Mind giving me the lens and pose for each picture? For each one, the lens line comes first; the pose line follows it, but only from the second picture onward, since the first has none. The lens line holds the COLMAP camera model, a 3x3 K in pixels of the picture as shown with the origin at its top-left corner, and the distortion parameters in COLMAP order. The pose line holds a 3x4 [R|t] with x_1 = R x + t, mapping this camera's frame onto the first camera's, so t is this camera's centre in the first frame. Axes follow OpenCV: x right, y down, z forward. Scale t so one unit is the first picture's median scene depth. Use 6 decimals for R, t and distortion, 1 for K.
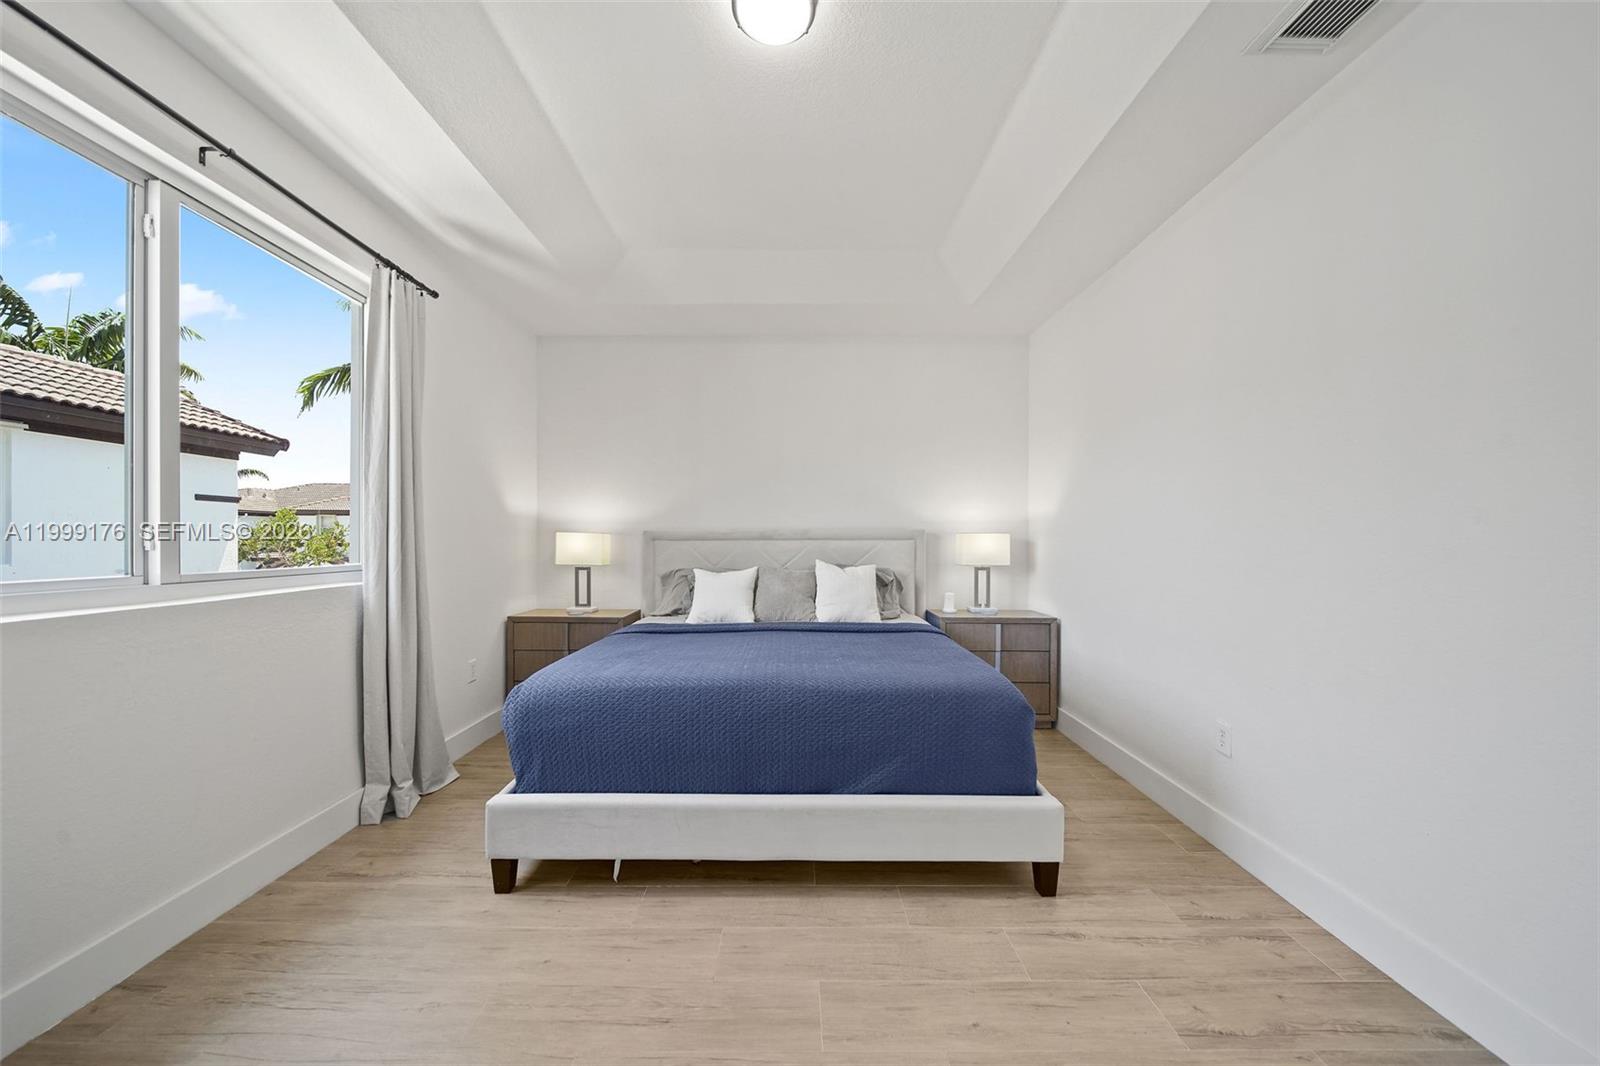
lens RADIAL K [[568.4, 0, 799.6], [0, 568.4, 542.8], [0, 0, 1]] dist [-0.002479, -0.000233]
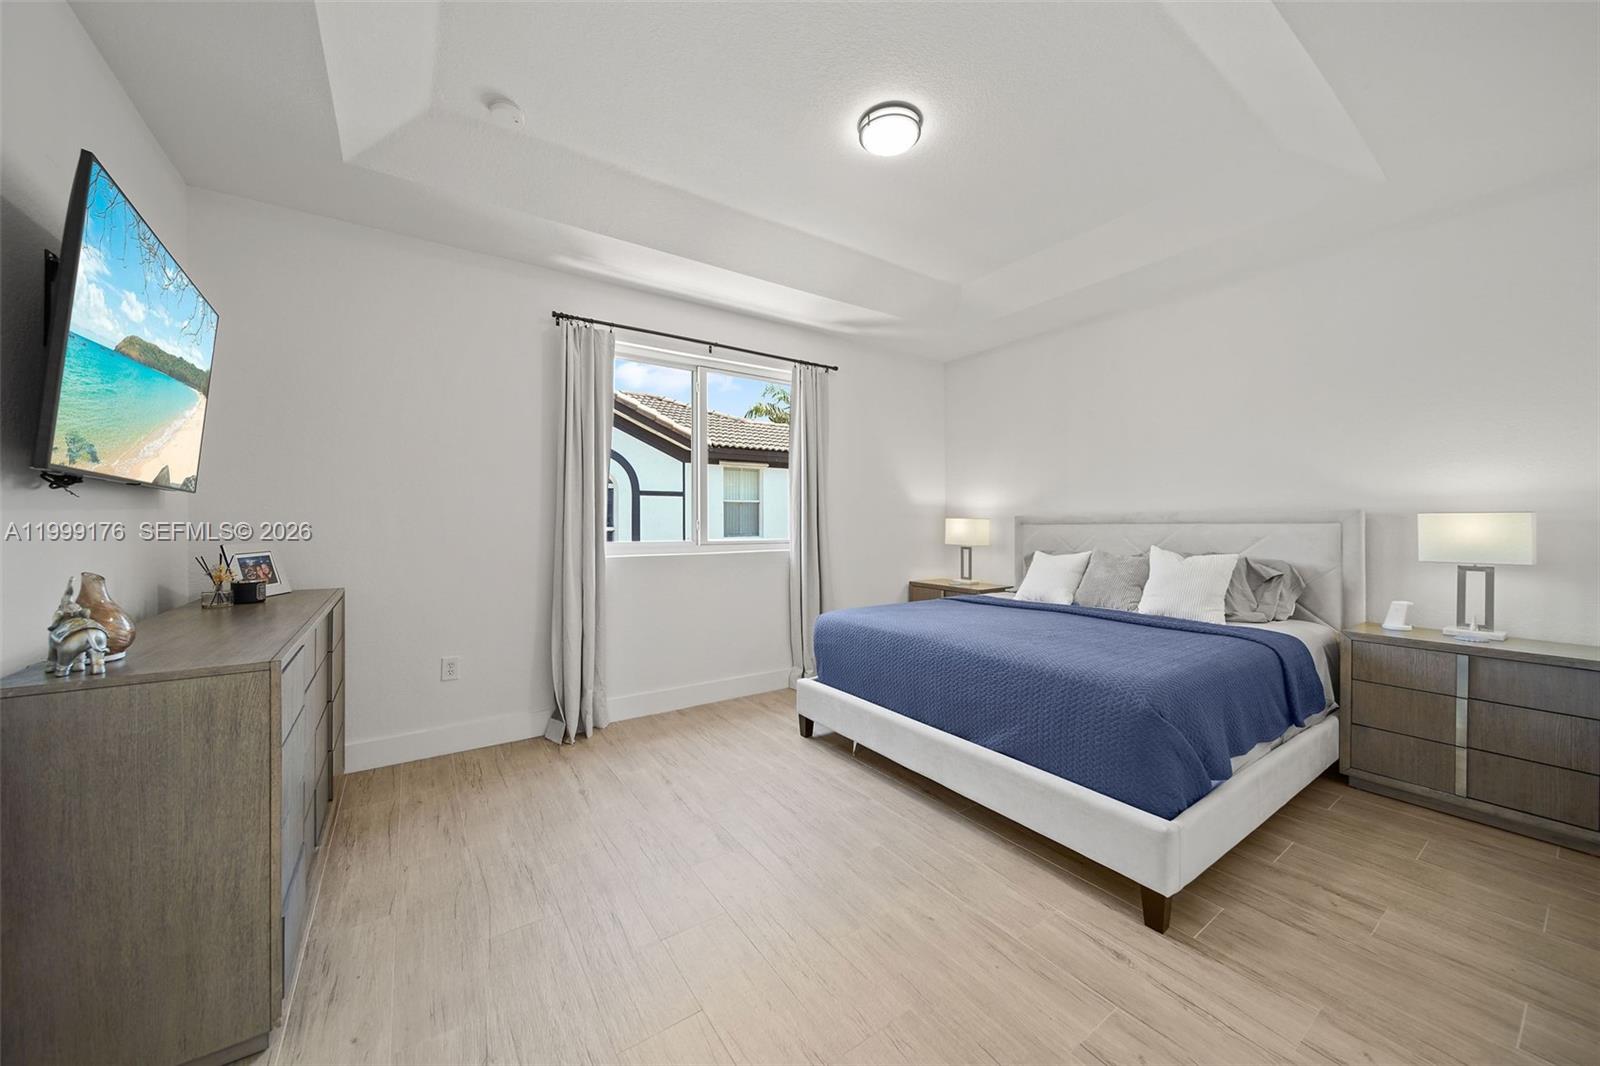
lens RADIAL K [[568.4, 0, 802.0], [0, 568.4, 525.7], [0, 0, 1]] dist [-0.002479, -0.000233]
pose [[0.564232, -0.000168, -0.825616, 0.485248], [-0.000543, 1.000000, -0.000575, -0.001566], [0.825616, 0.000773, 0.564232, 0.029478]]
